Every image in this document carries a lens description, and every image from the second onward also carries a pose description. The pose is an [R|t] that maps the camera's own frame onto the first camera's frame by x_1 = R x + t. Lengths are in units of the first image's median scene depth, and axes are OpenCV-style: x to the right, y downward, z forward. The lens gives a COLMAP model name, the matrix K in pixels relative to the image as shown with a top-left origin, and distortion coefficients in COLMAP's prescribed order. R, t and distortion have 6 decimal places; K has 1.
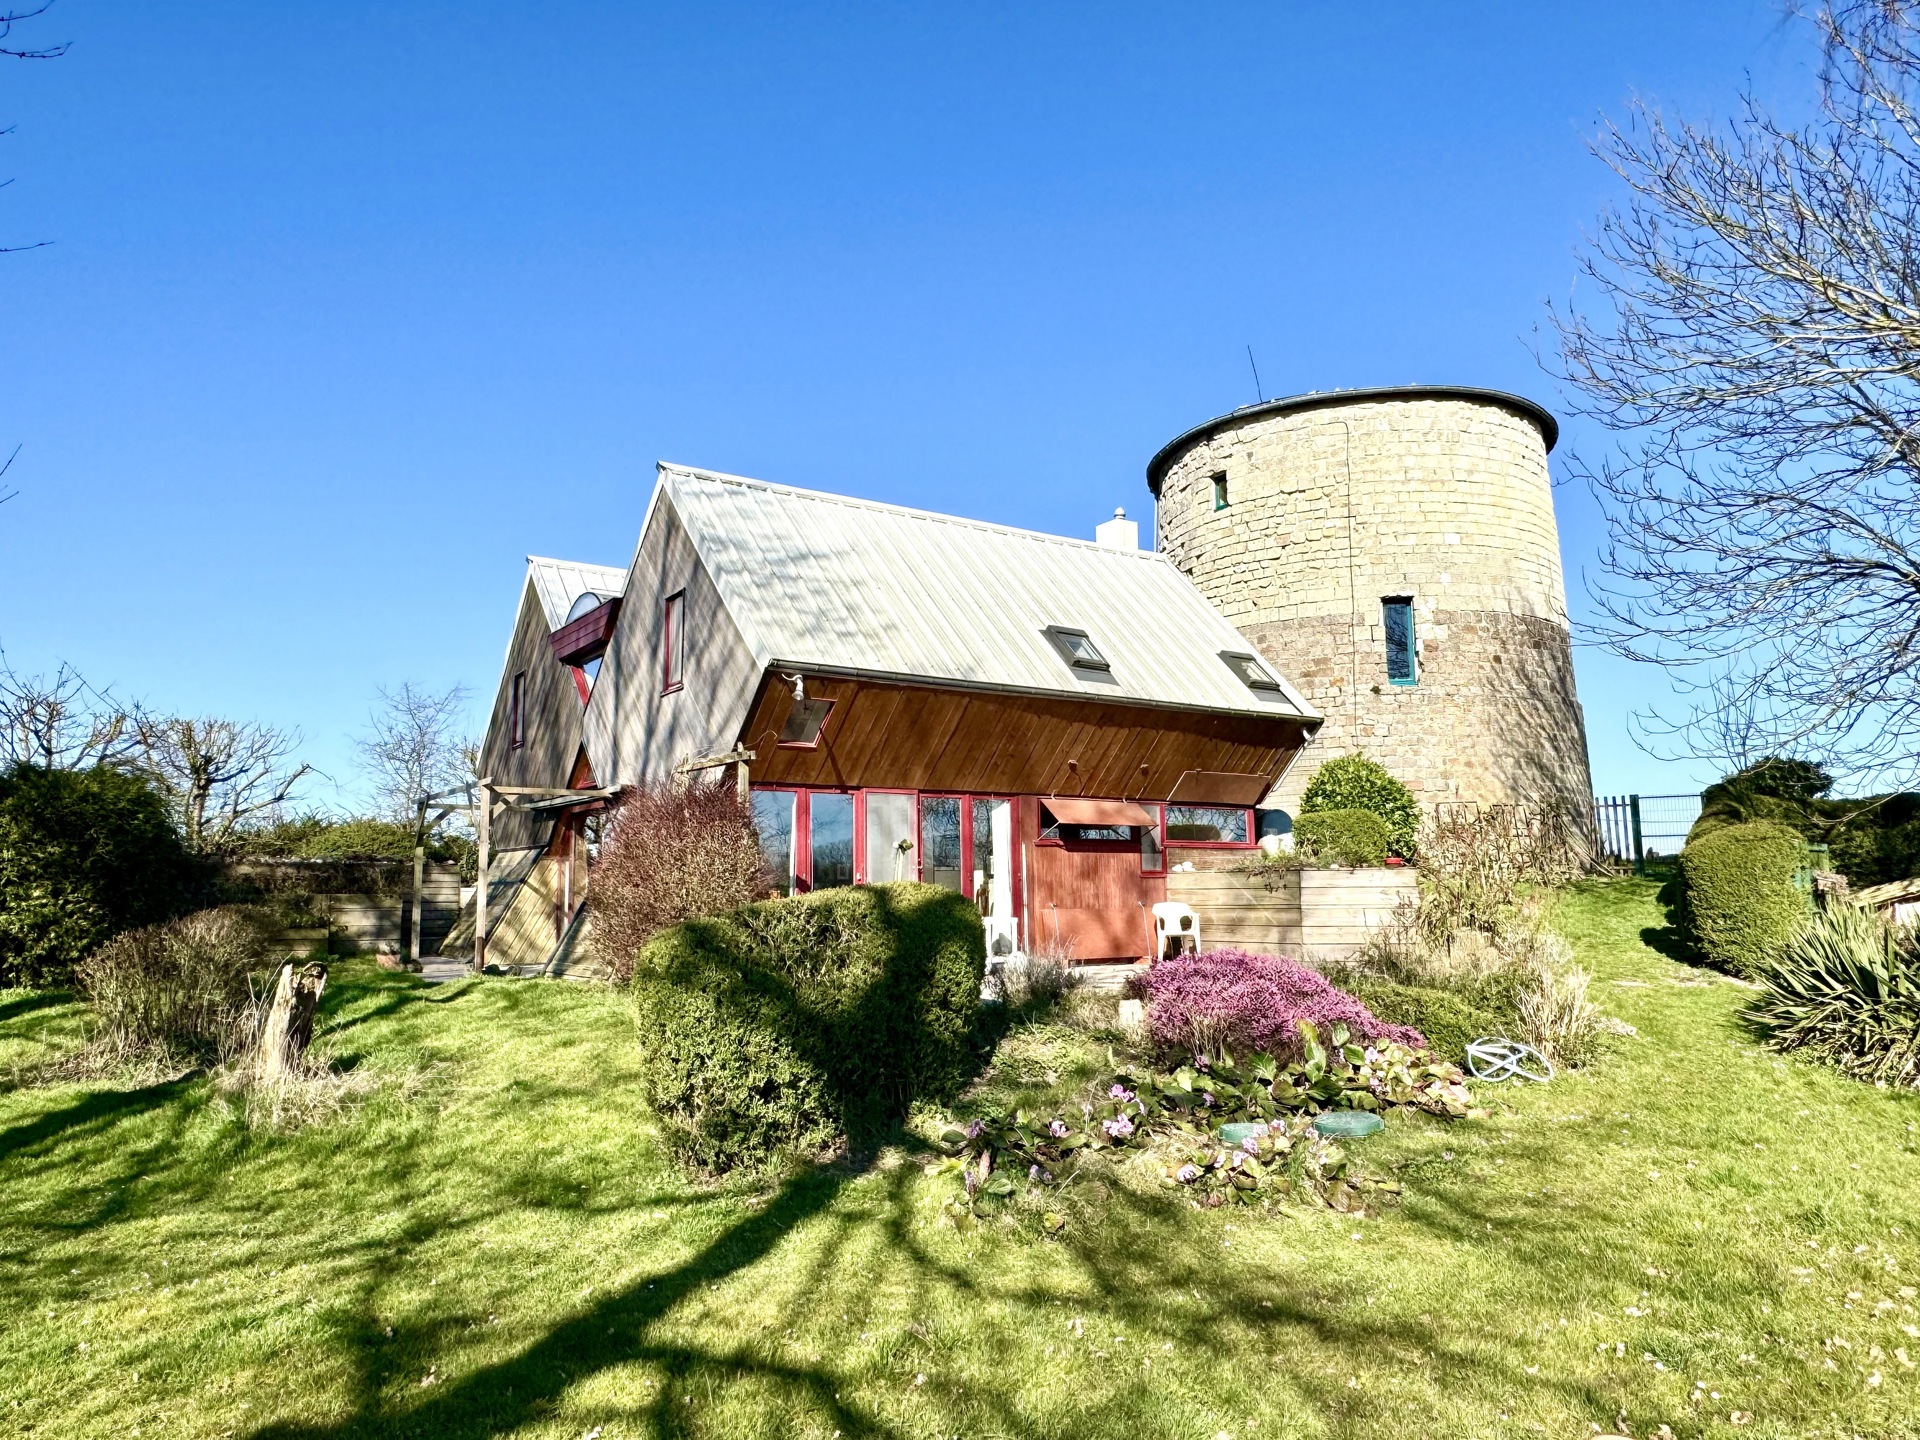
lens RADIAL K [[1292.4, 0, 961.3], [0, 1292.4, 718.9], [0, 0, 1]] dist [0.001158, 0.000409]
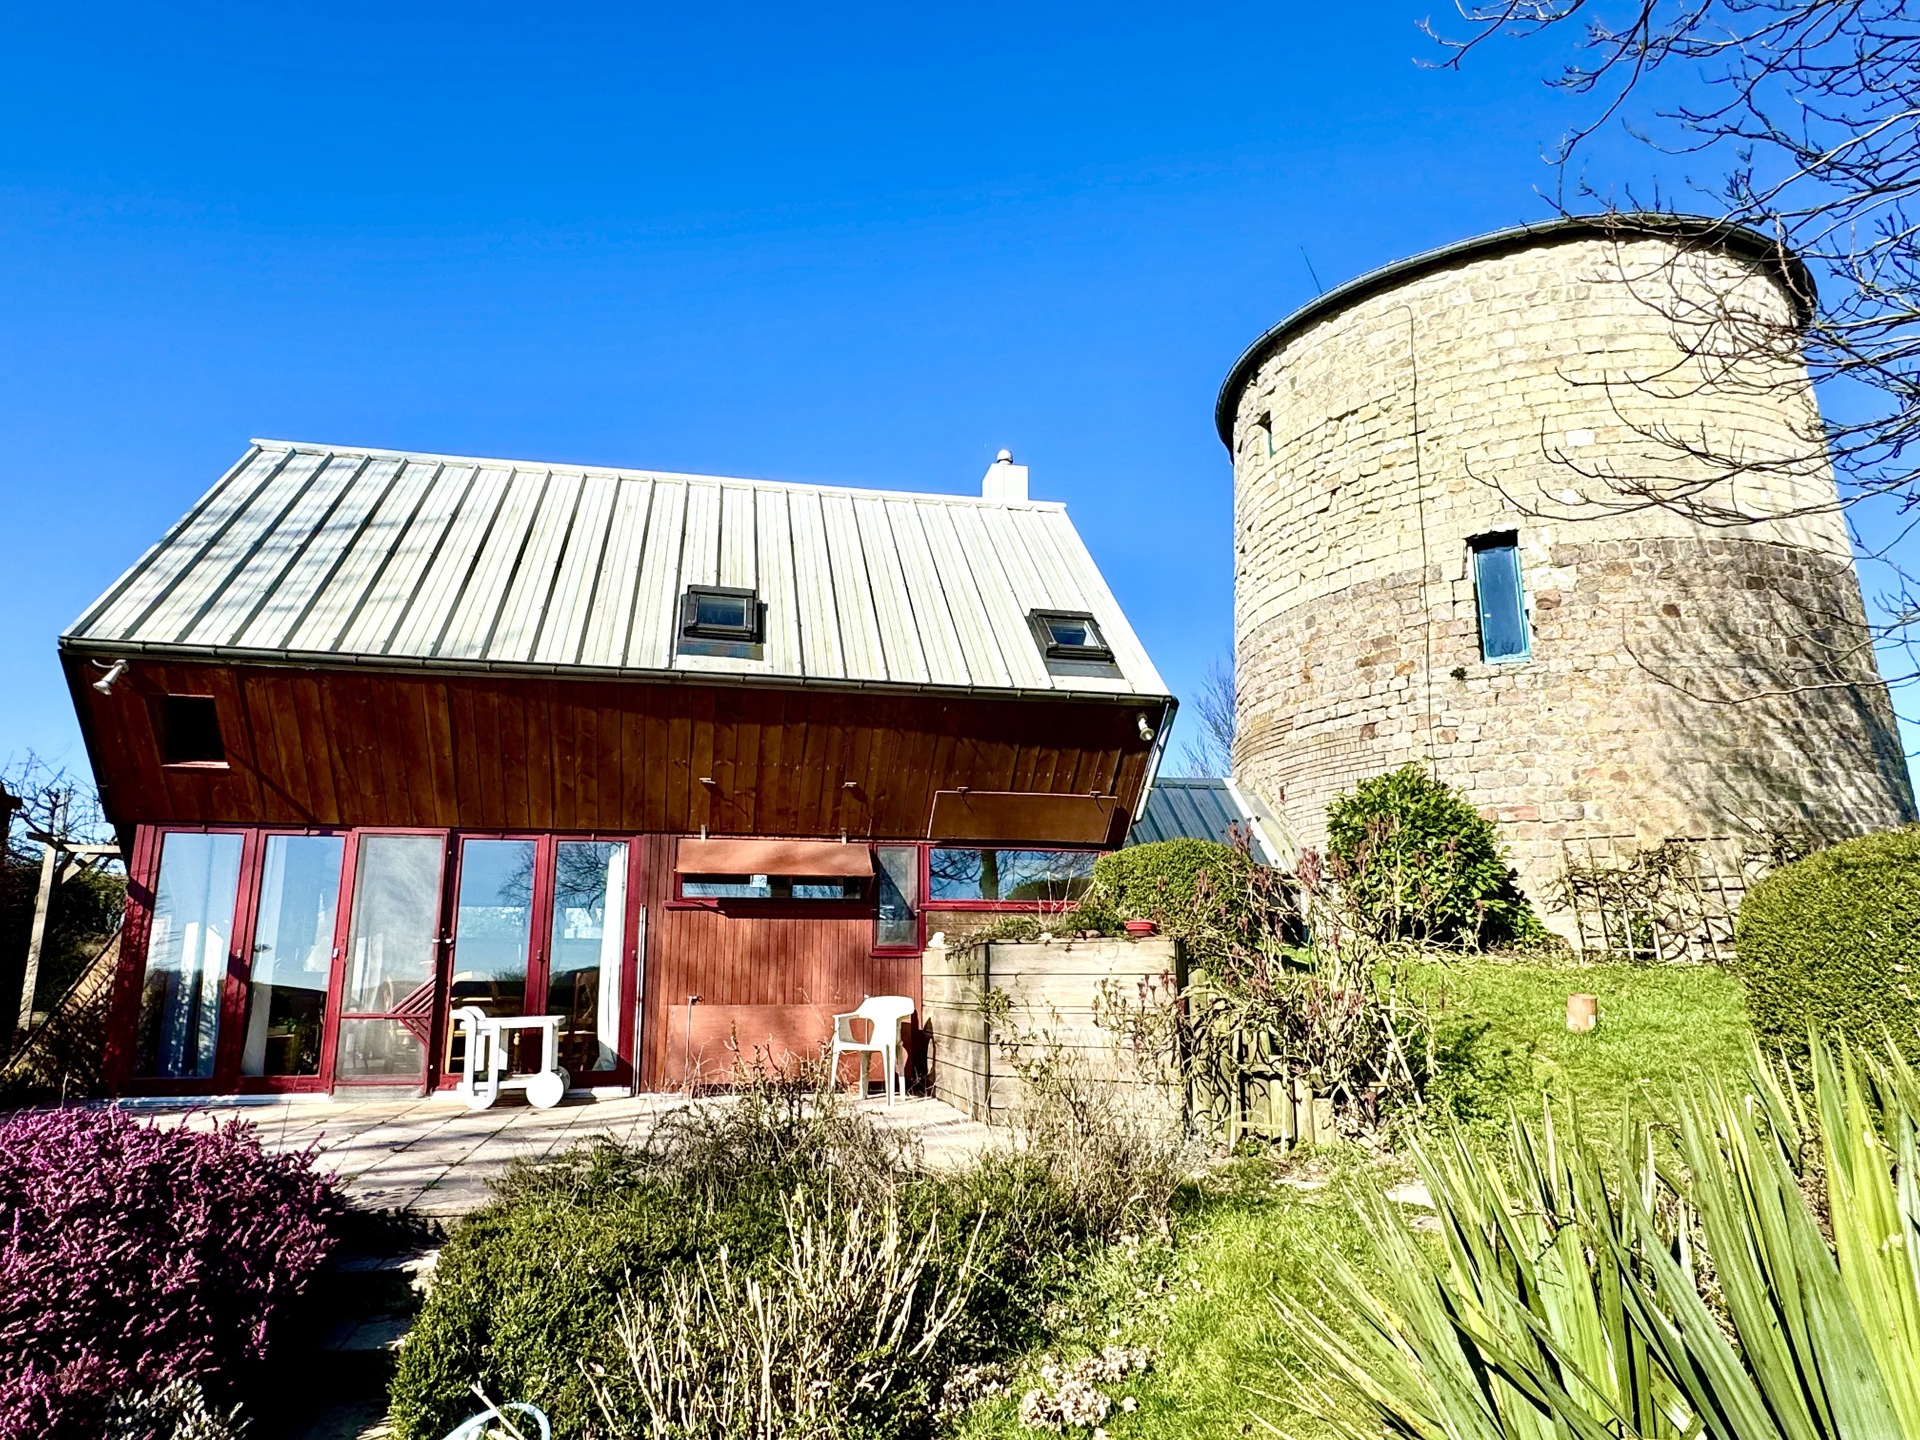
lens RADIAL K [[1160.5, 0, 958.6], [0, 1160.5, 719.2], [0, 0, 1]] dist [0.003220, -0.000870]
pose [[0.926481, -0.072158, -0.369358, 0.297925], [0.043185, 0.995348, -0.086127, 0.041016], [0.373854, 0.063845, 0.925287, 0.346900]]
